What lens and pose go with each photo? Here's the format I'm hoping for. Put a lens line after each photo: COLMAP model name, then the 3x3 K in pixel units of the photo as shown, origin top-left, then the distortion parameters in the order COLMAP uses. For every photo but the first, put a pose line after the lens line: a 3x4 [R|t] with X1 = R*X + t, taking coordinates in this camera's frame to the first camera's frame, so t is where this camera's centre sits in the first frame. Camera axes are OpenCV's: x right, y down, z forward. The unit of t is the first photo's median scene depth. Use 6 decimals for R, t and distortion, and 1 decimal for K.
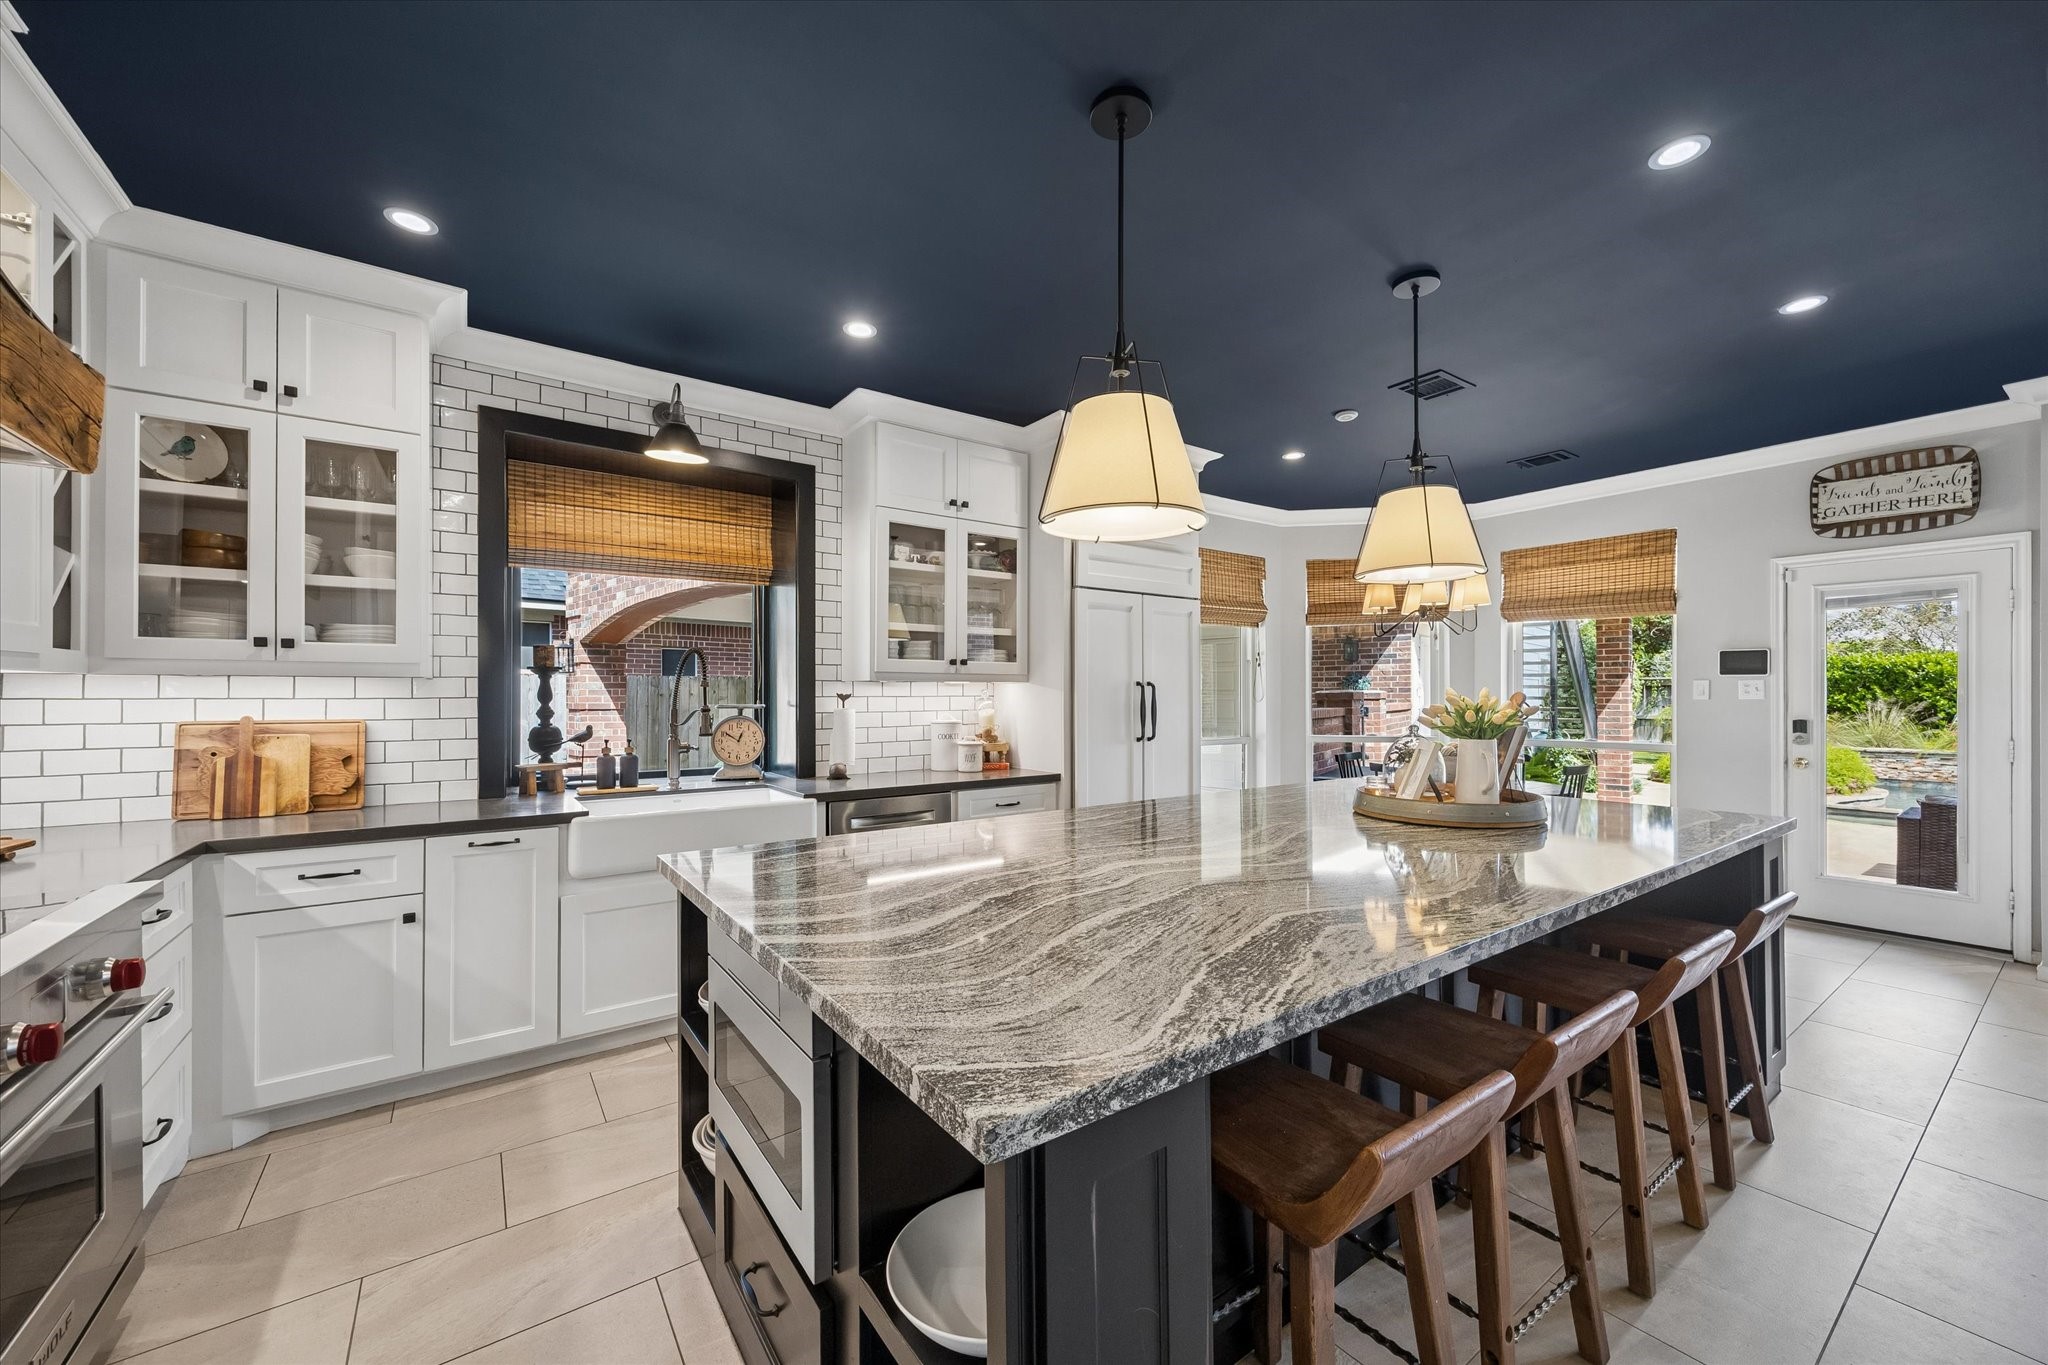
lens RADIAL K [[777.5, 0, 1026.6], [0, 777.5, 694.0], [0, 0, 1]] dist [0.001885, 0.000445]
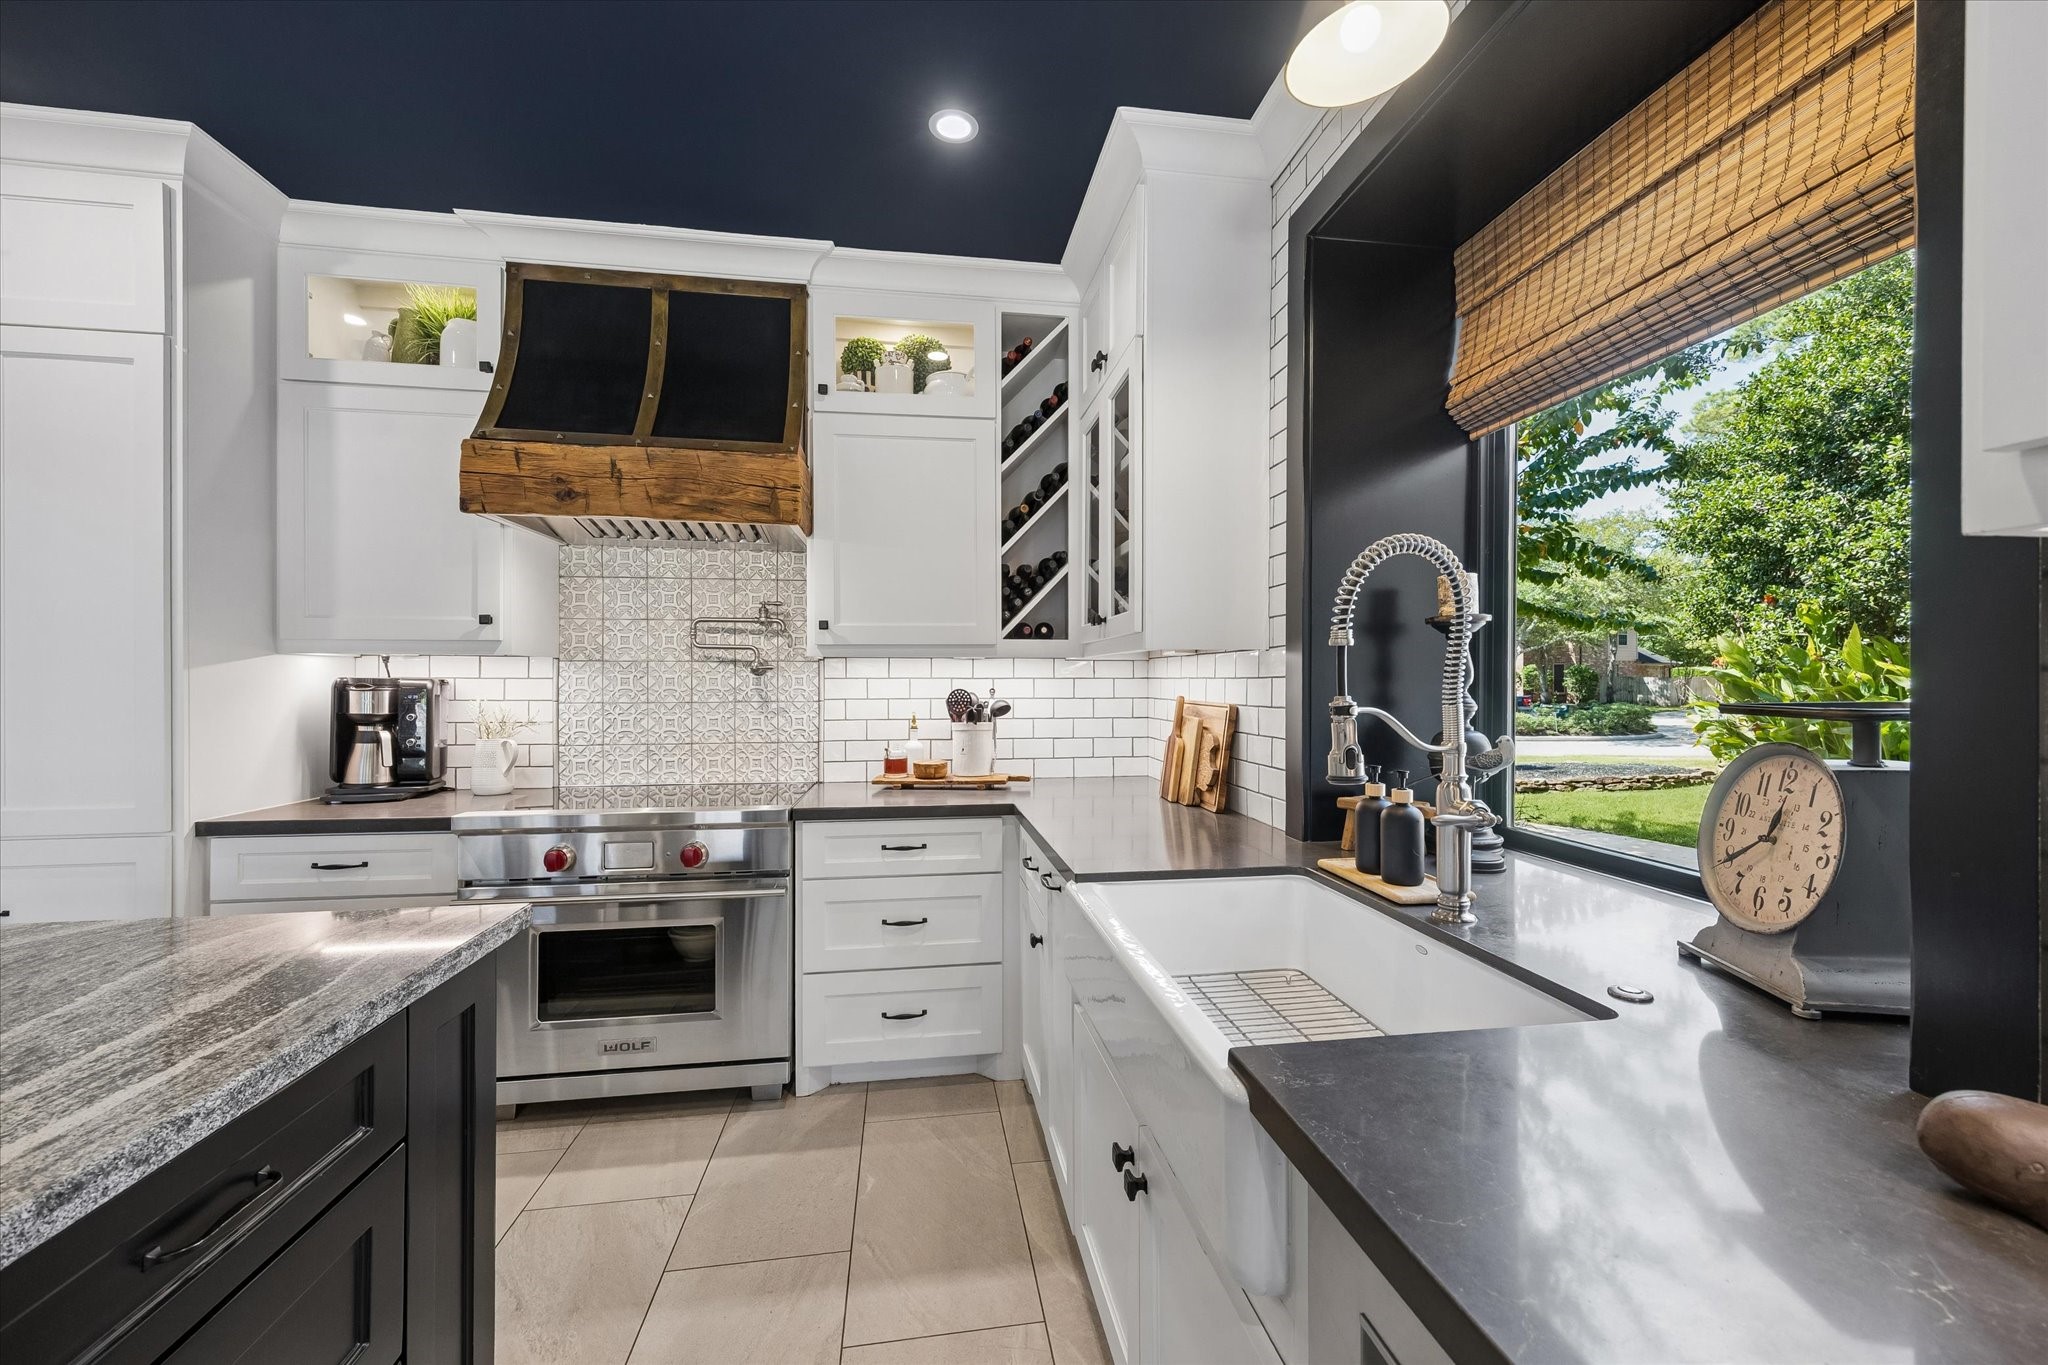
lens RADIAL K [[799.2, 0, 1036.3], [0, 799.2, 680.4], [0, 0, 1]] dist [0.011556, -0.000038]
pose [[-0.444556, 0.000900, -0.895751, -0.014616], [0.002169, 0.999998, -0.000072, 0.005102], [0.895748, -0.001974, -0.444557, 0.821307]]
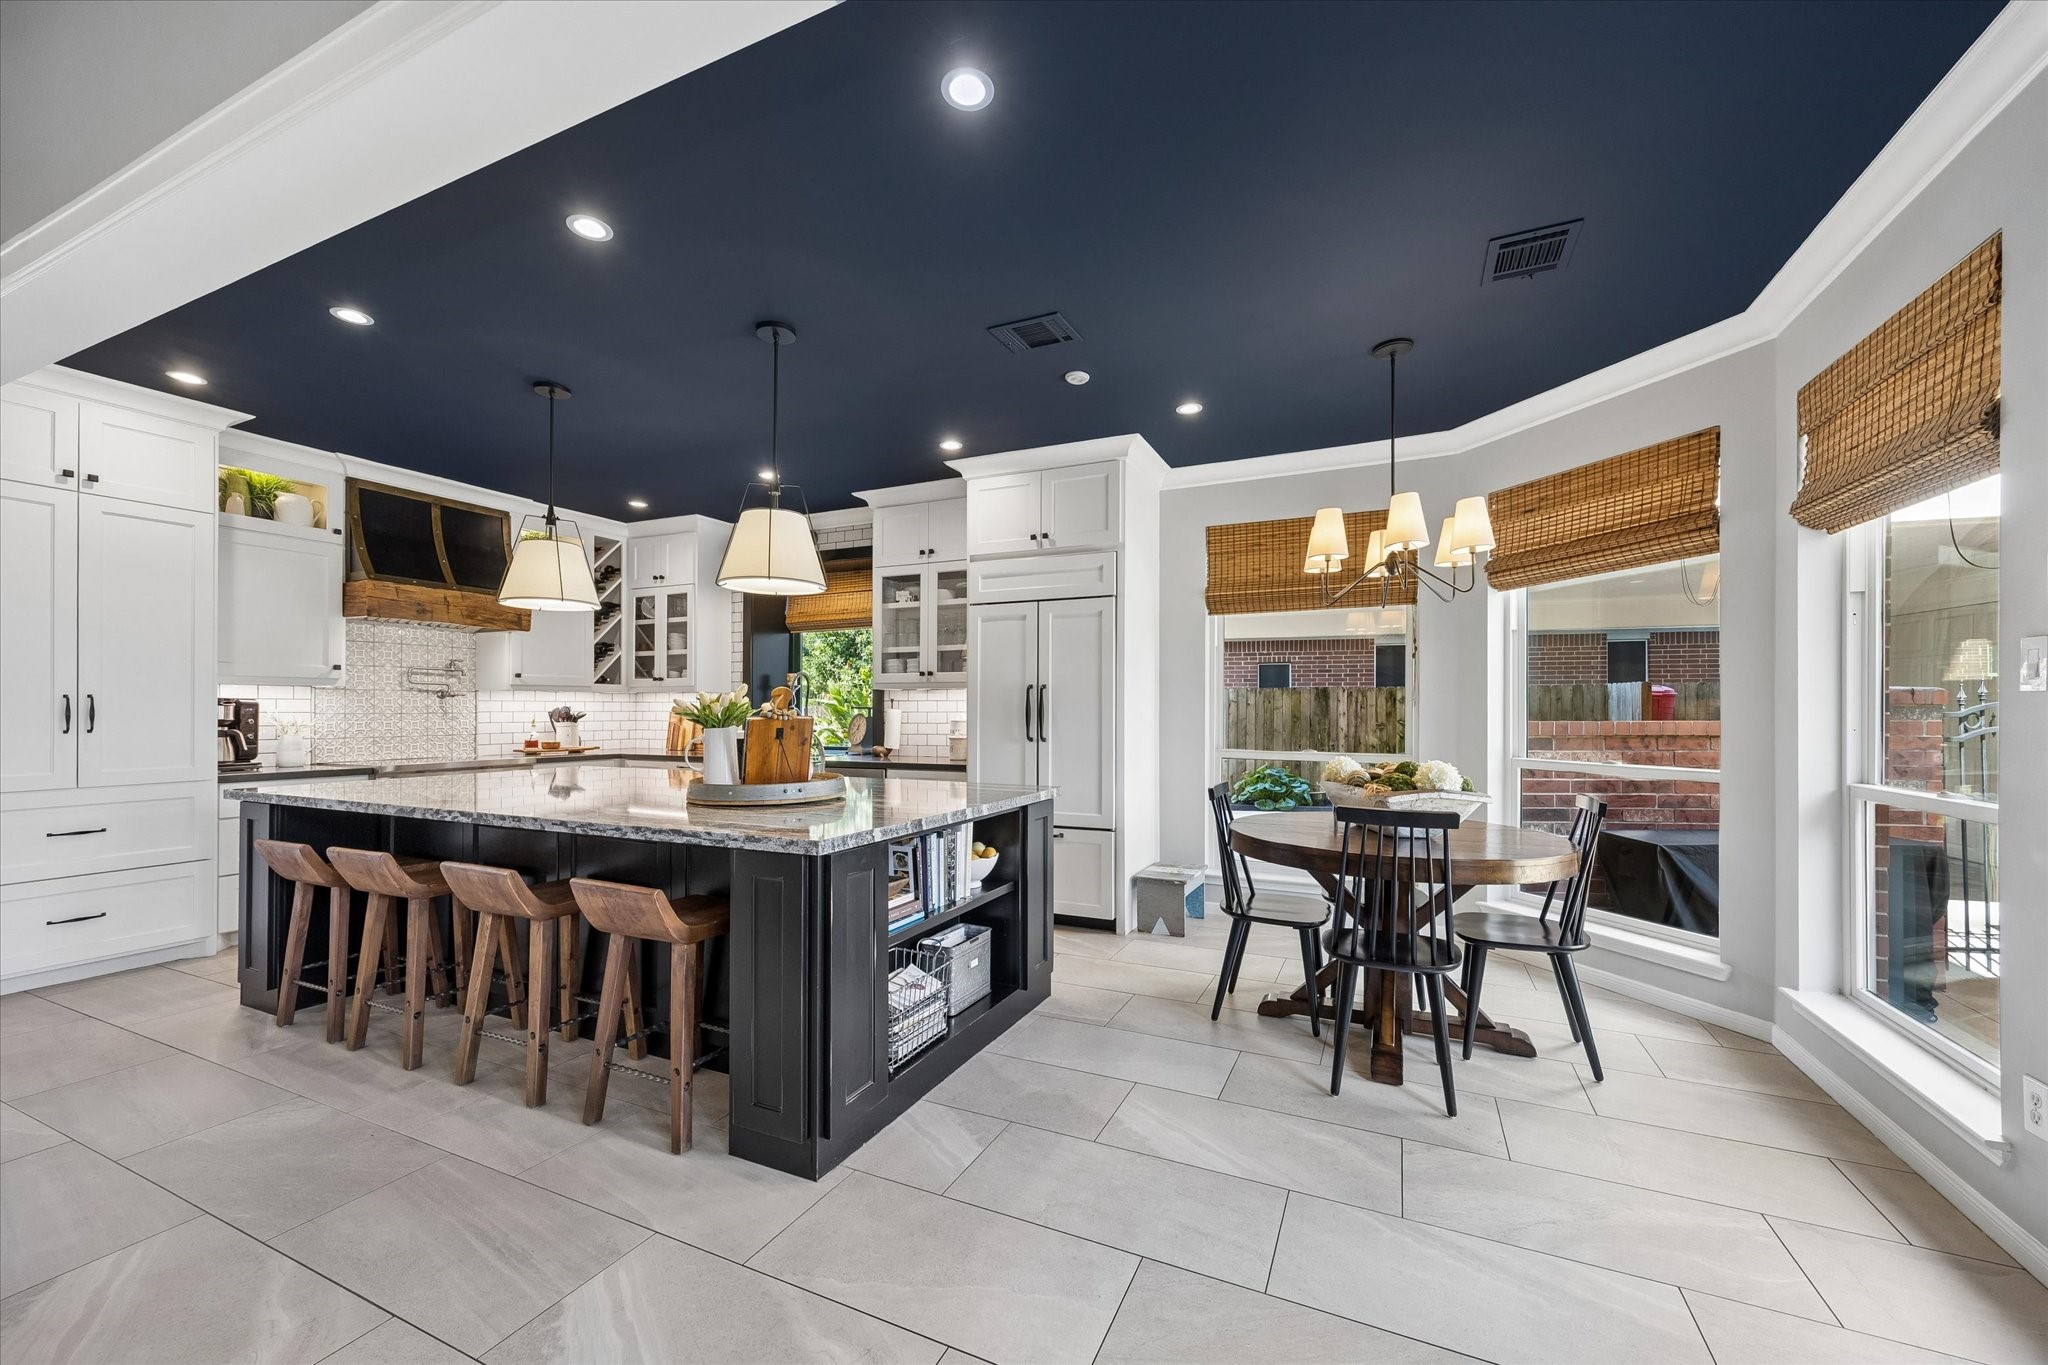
lens RADIAL K [[777.5, 0, 1038.1], [0, 777.5, 705.0], [0, 0, 1]] dist [0.001885, 0.000445]
pose [[0.498639, -0.003773, -0.866801, 1.074381], [0.000763, 0.999992, -0.003914, 0.016404], [0.866809, 0.001290, 0.498638, 0.484839]]
